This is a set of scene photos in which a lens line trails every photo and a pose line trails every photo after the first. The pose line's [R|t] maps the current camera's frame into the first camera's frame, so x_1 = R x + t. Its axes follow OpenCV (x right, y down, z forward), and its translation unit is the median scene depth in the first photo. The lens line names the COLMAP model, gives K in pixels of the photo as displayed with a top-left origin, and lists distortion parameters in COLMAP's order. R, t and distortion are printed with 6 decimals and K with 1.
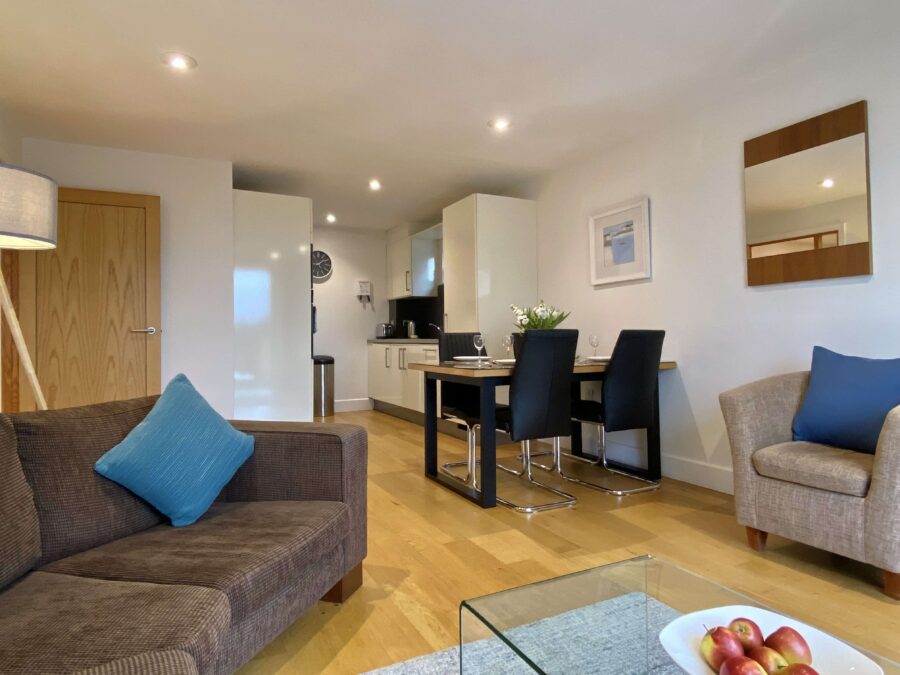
lens RADIAL K [[541.9, 0, 447.8], [0, 541.9, 328.4], [0, 0, 1]] dist [0.080895, -0.081916]
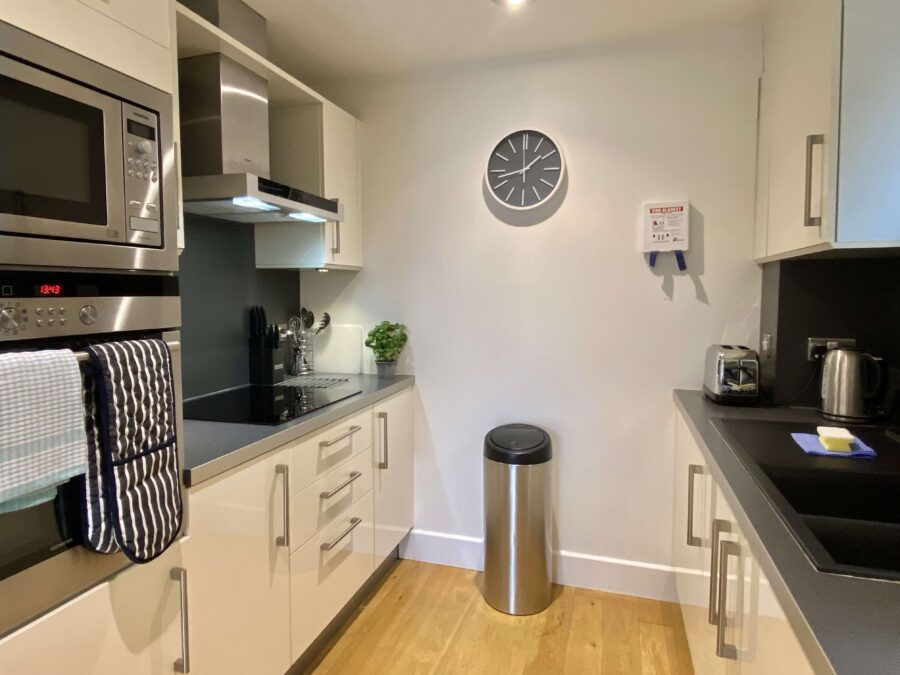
lens RADIAL K [[545.9, 0, 449.8], [0, 545.9, 330.5], [0, 0, 1]] dist [0.074453, -0.084545]
pose [[0.715854, 0.056352, -0.695972, -0.022807], [0.008565, 0.995954, 0.089452, -0.057217], [0.698197, -0.069996, 0.712475, 0.867957]]
